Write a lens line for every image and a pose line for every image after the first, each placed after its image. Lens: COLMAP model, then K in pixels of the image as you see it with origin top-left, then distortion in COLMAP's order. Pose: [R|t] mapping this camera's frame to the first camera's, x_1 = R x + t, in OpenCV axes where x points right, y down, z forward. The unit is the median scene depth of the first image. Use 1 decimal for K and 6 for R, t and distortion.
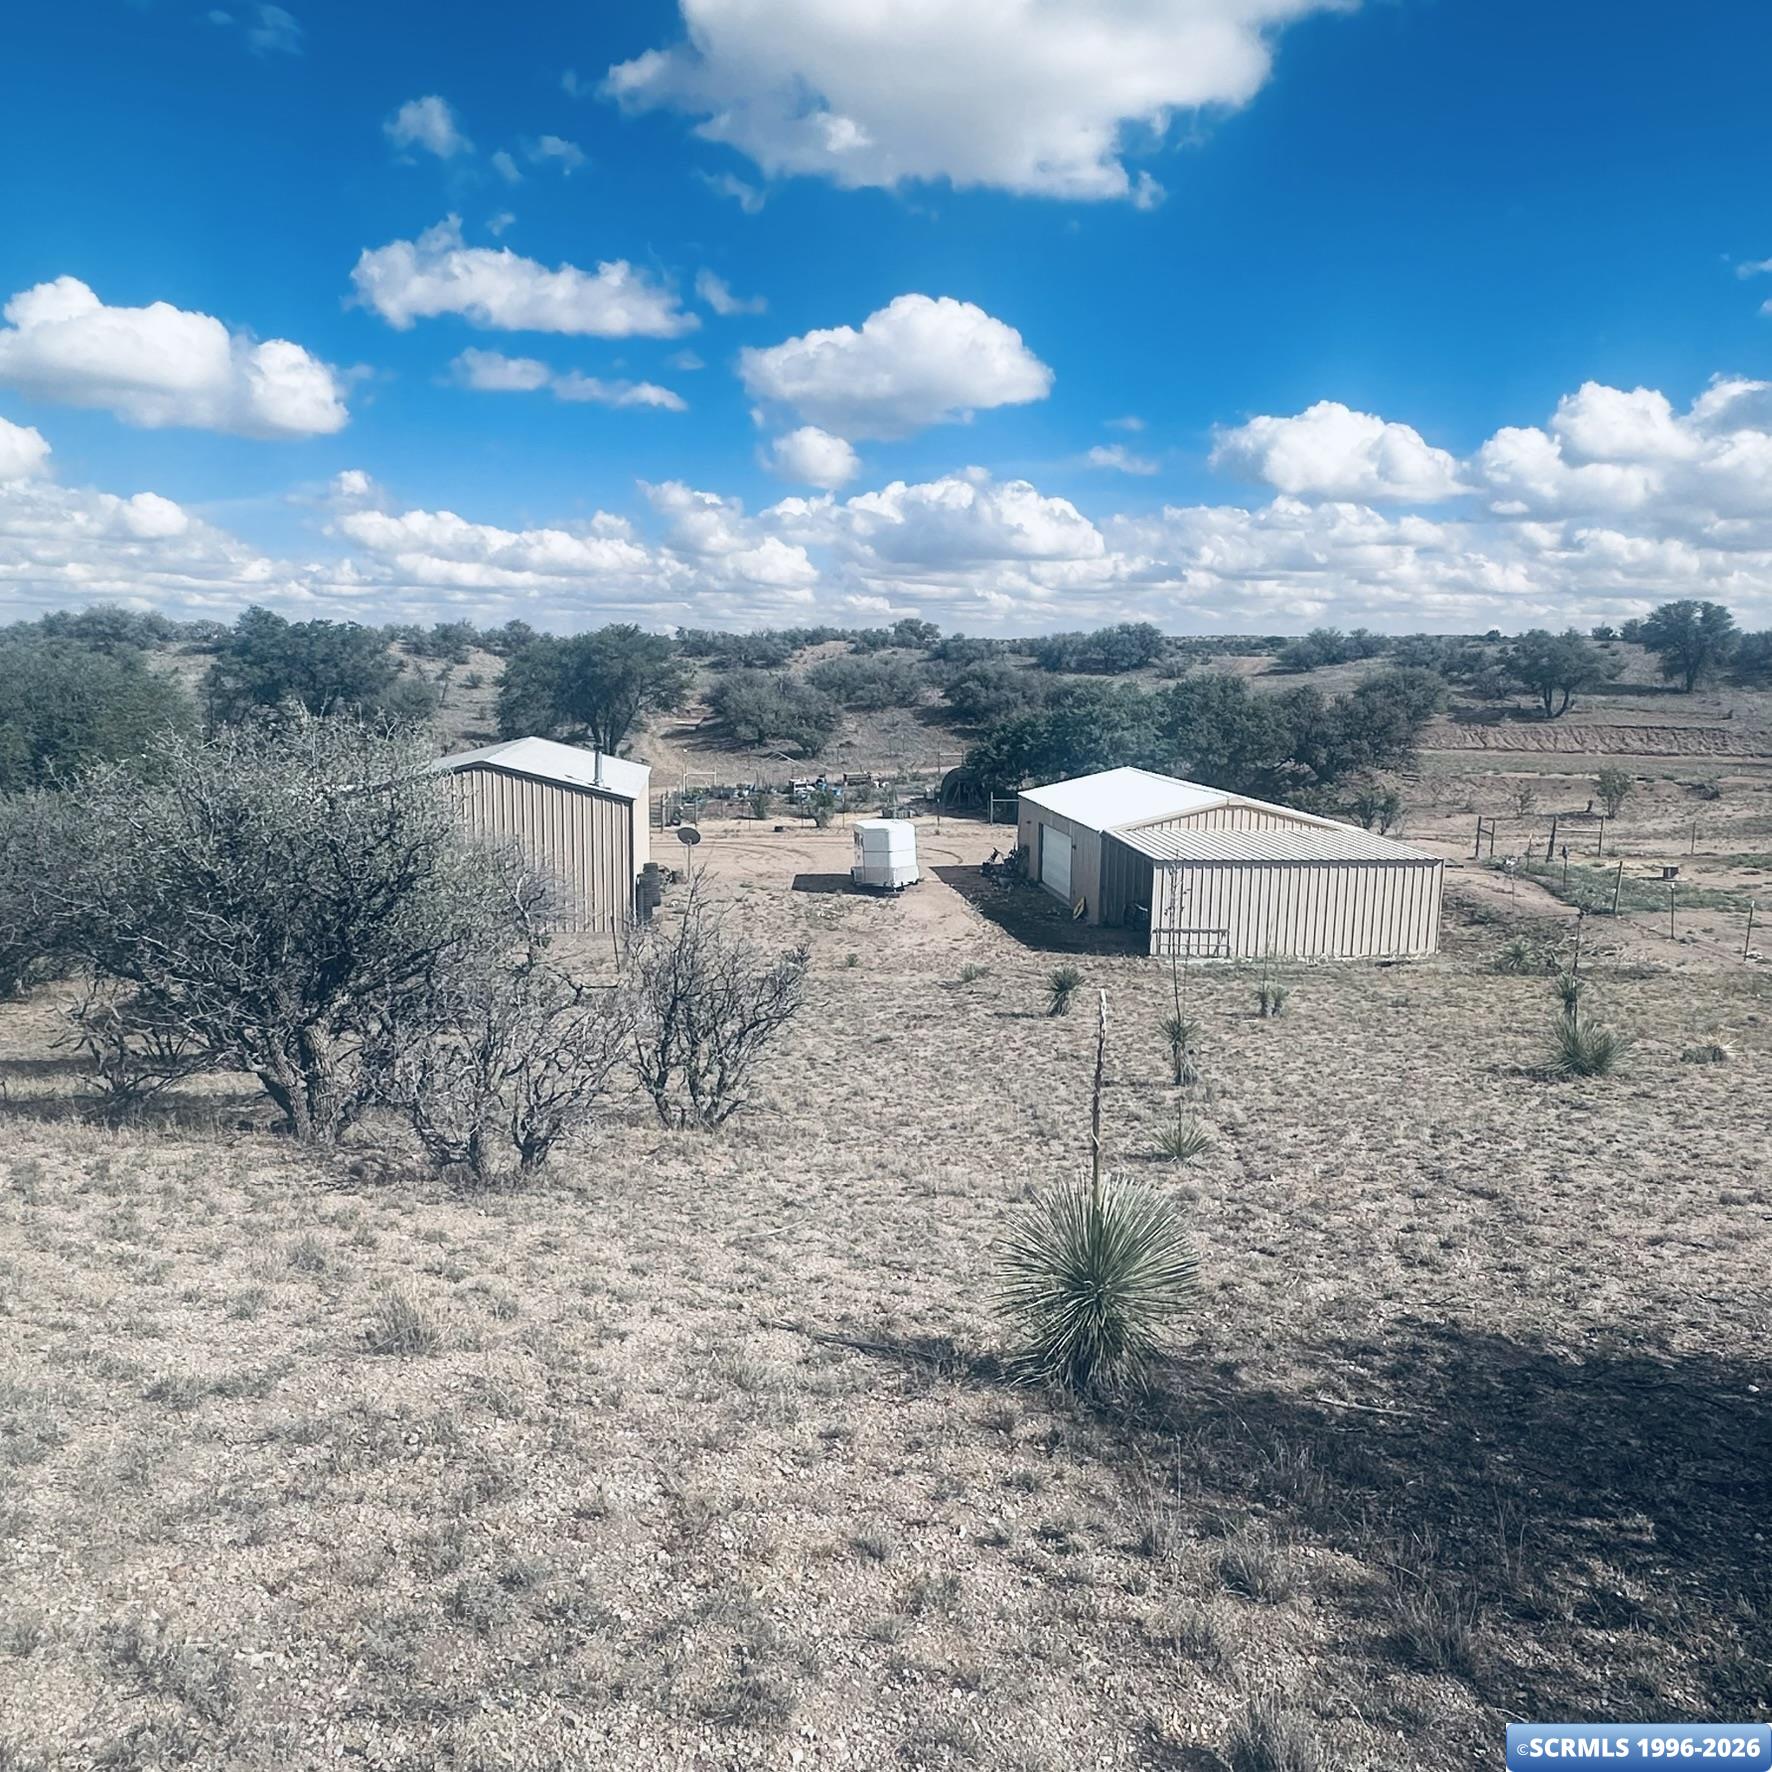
lens RADIAL K [[1347.5, 0, 871.6], [0, 1347.5, 804.4], [0, 0, 1]] dist [0.002860, 0.003214]
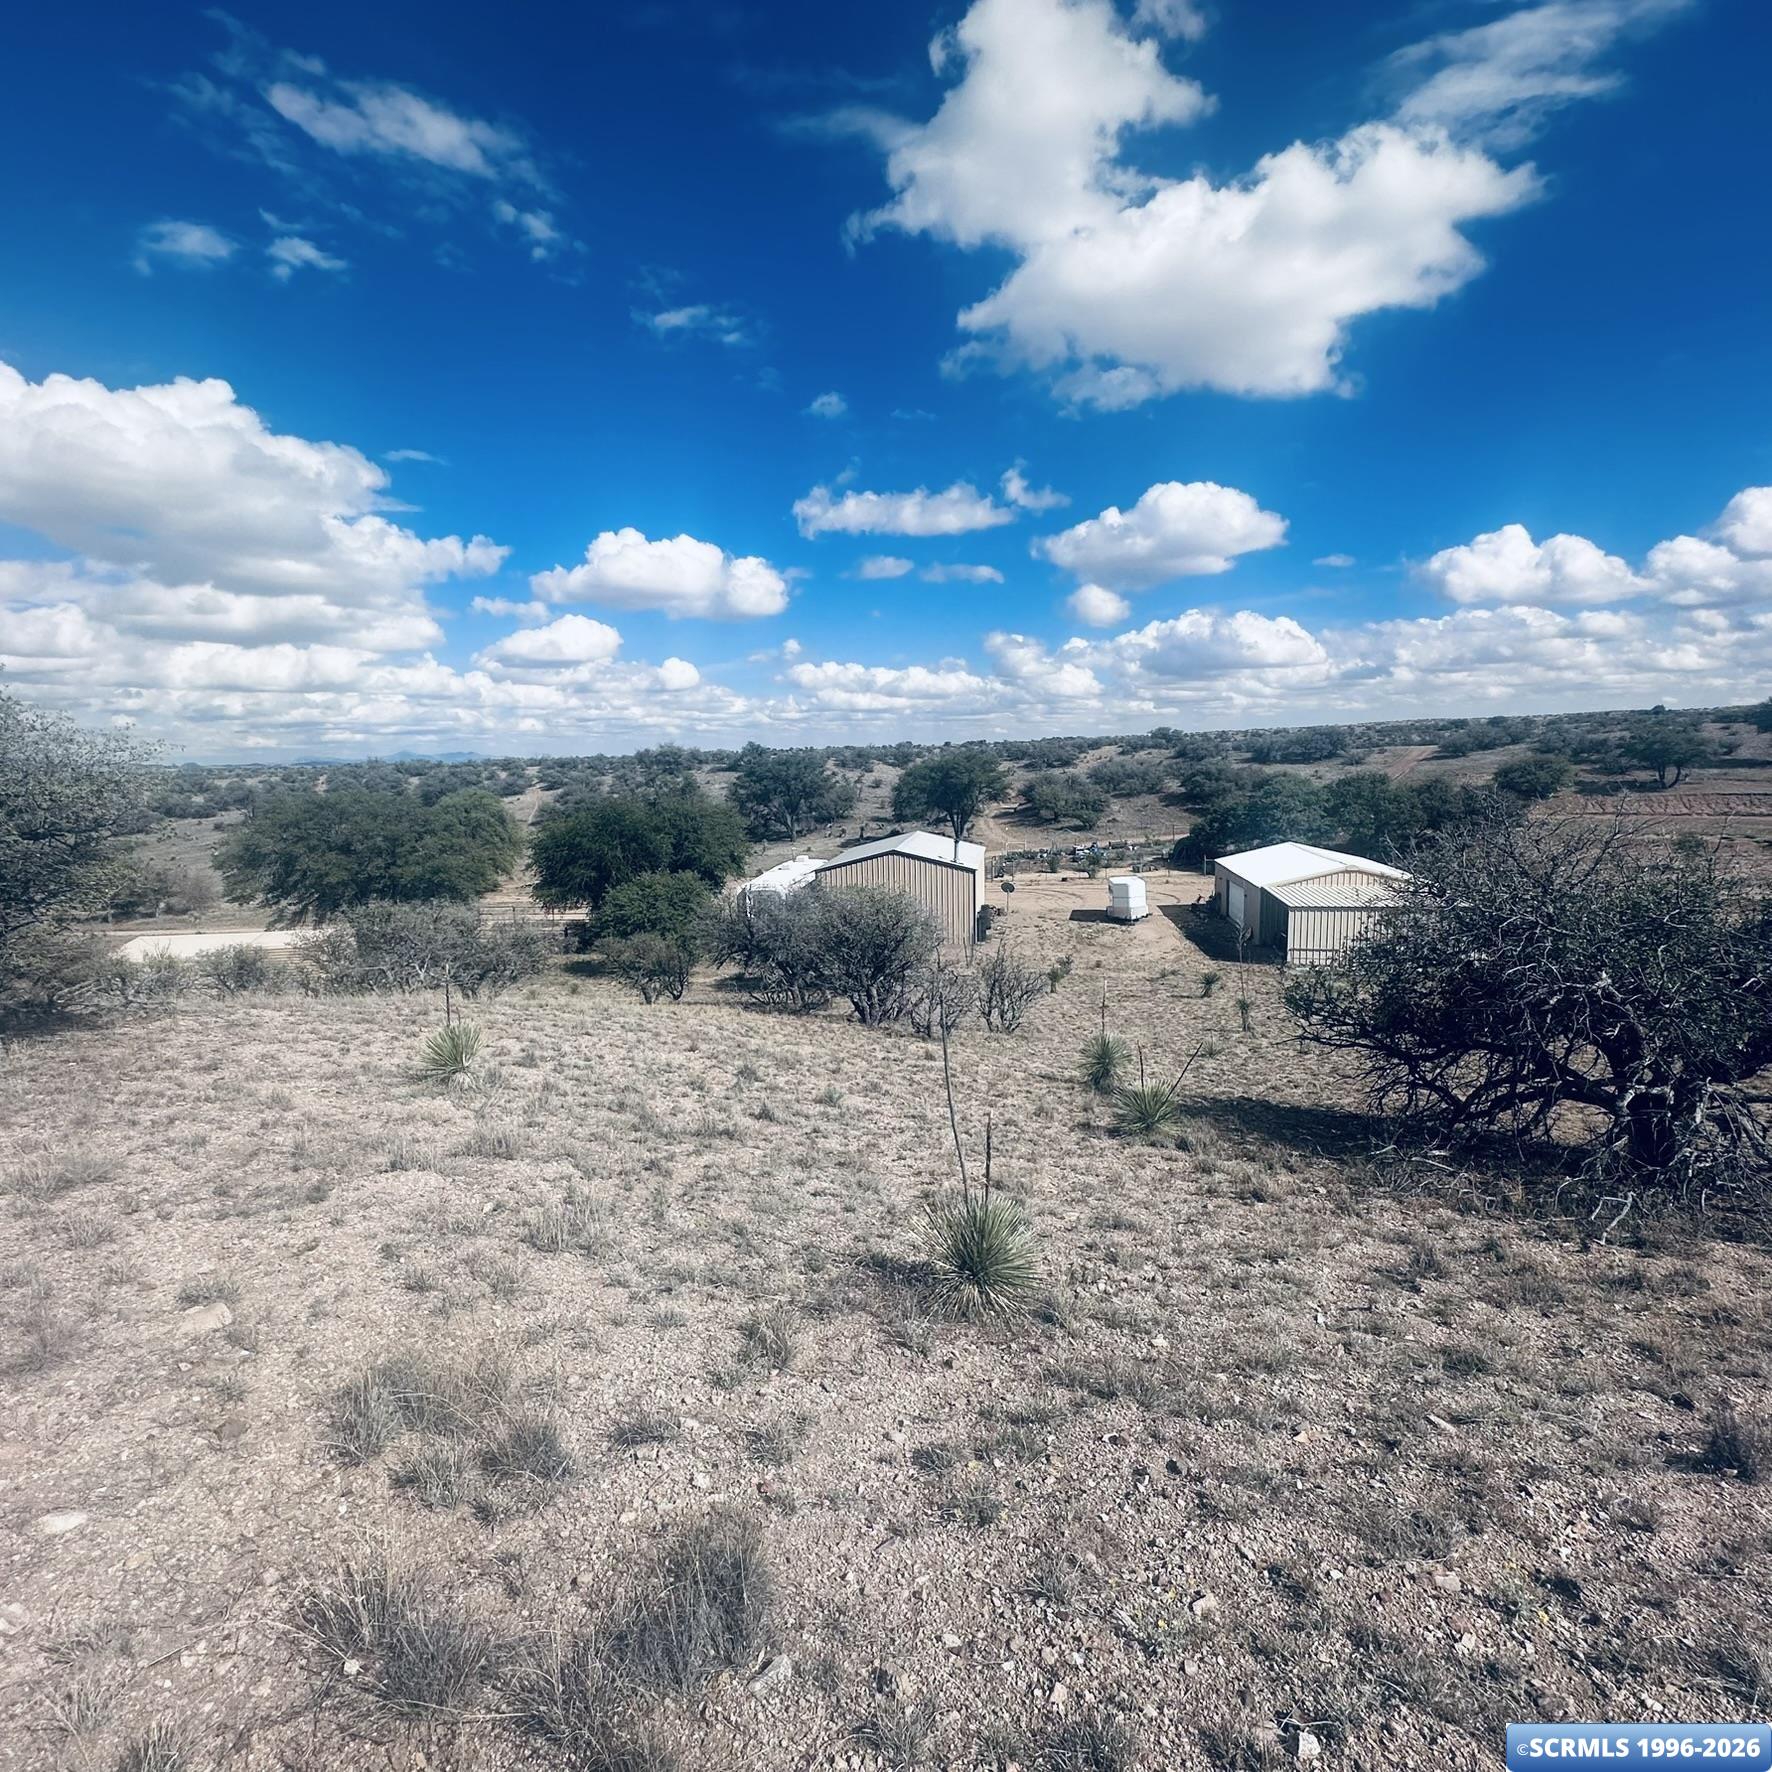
lens RADIAL K [[941.2, 0, 881.8], [0, 941.2, 843.4], [0, 0, 1]] dist [0.000293, 0.001209]
pose [[0.962797, -0.012312, -0.269947, 0.015702], [0.010967, 0.999919, -0.006491, -0.012646], [0.270005, 0.003289, 0.962853, -0.090668]]
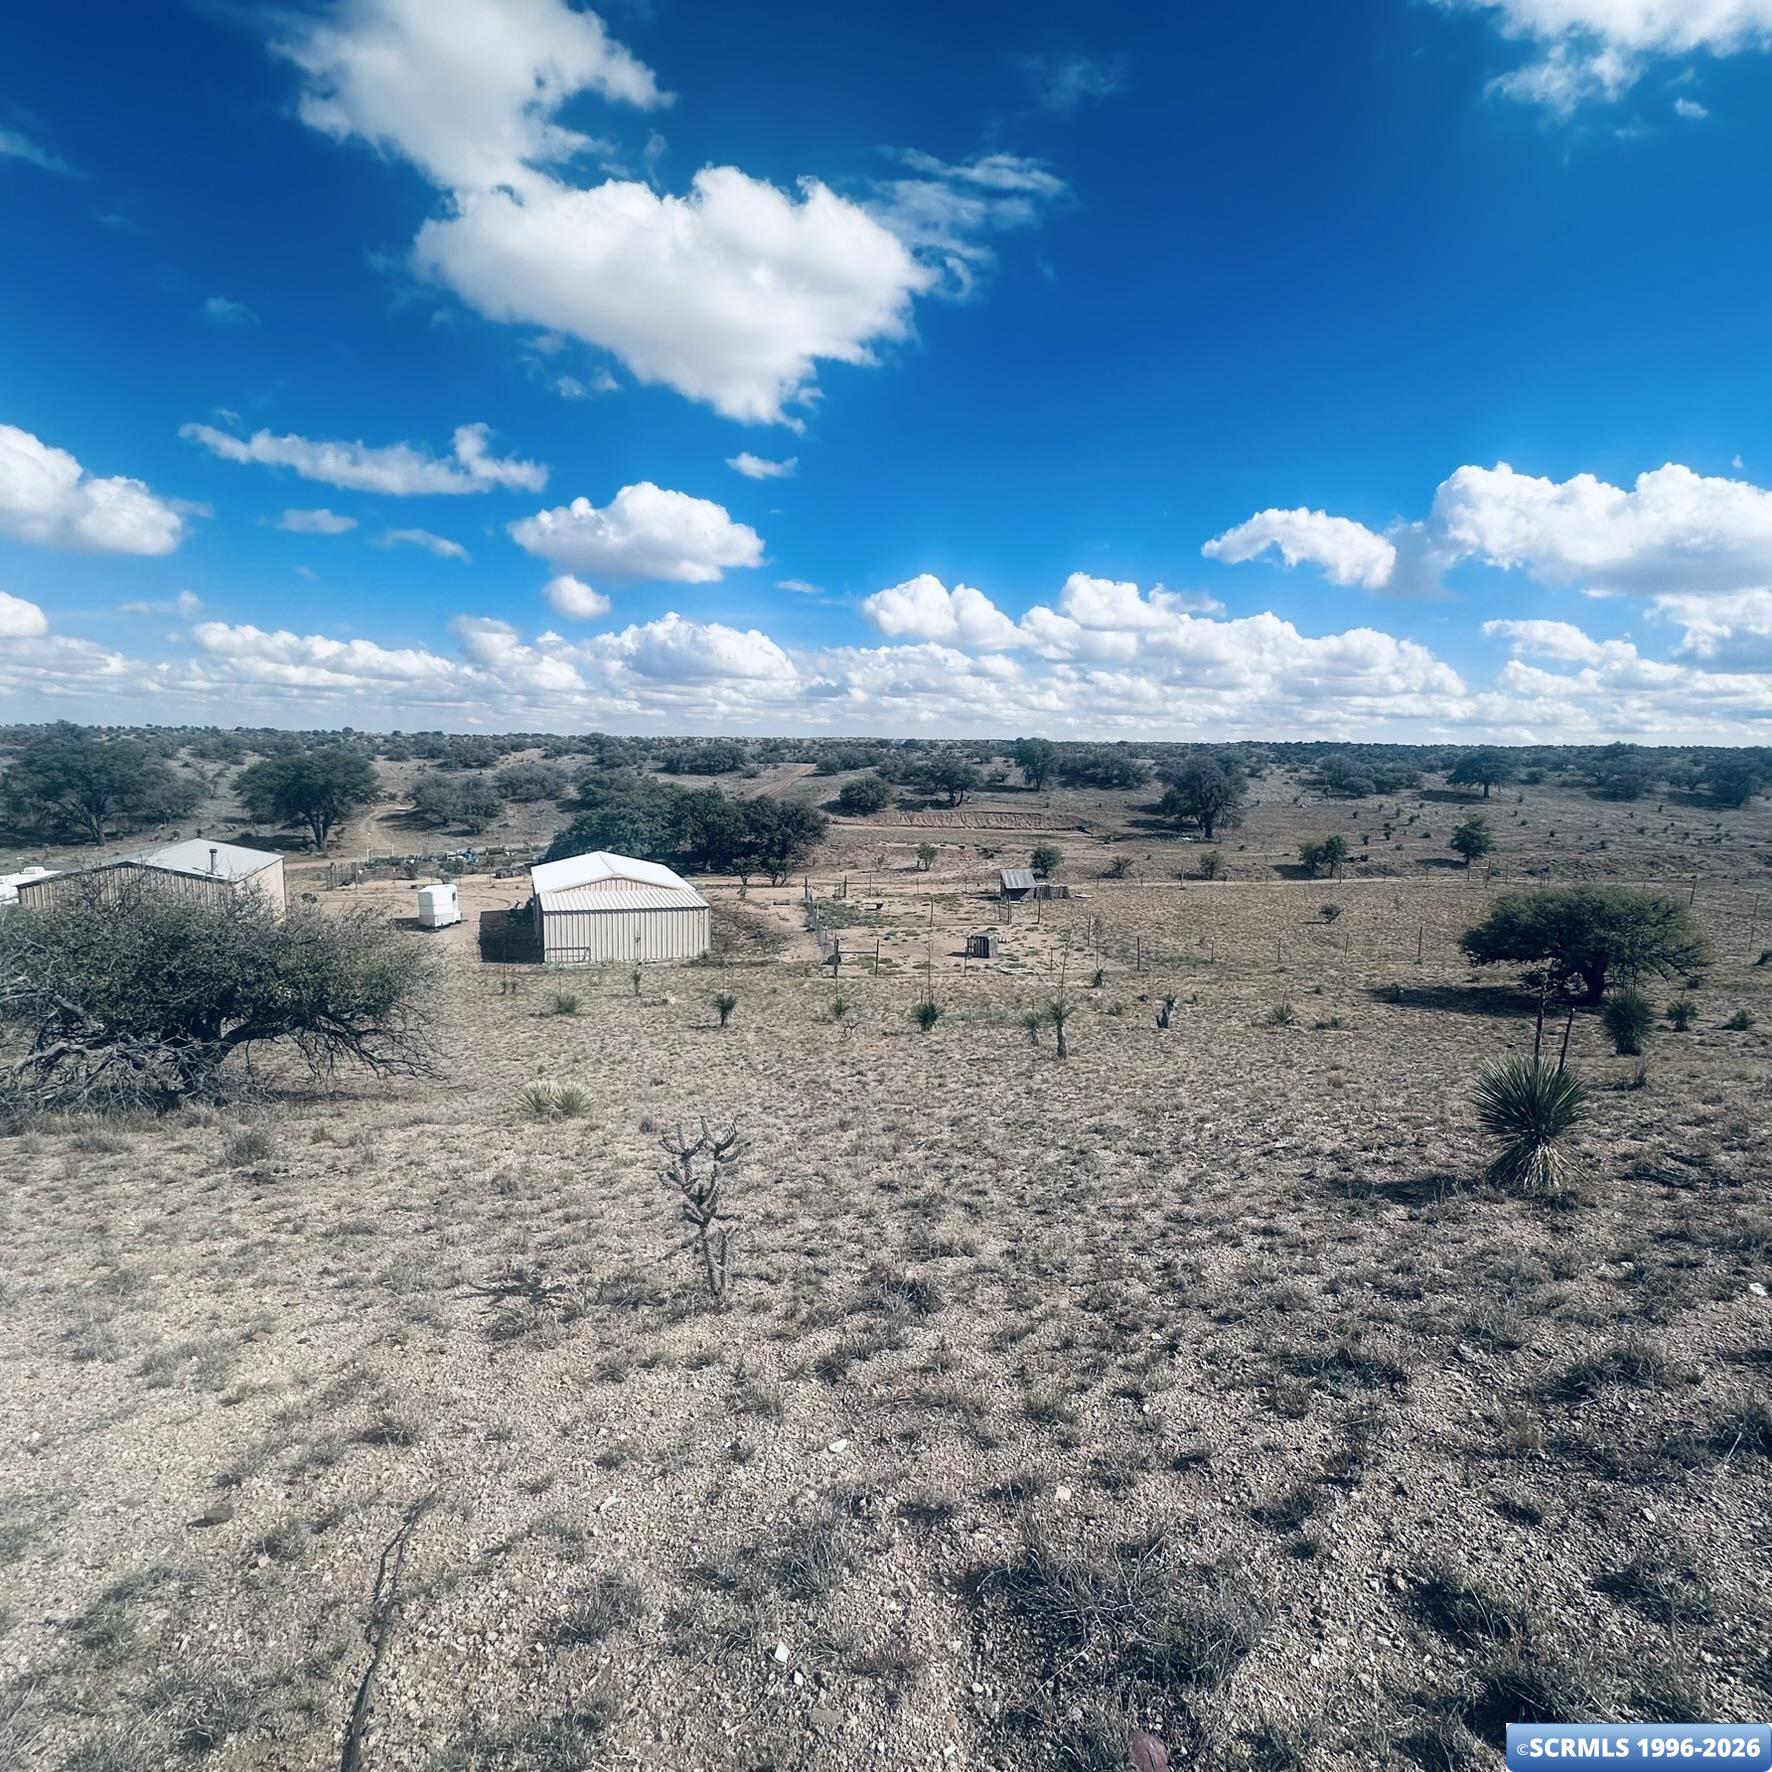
lens RADIAL K [[941.2, 0, 886.9], [0, 941.2, 898.3], [0, 0, 1]] dist [0.000293, 0.001209]
pose [[0.970058, -0.022640, 0.241815, 0.130320], [0.008901, 0.998291, 0.057759, -0.017672], [-0.242709, -0.053877, 0.968602, -0.140707]]
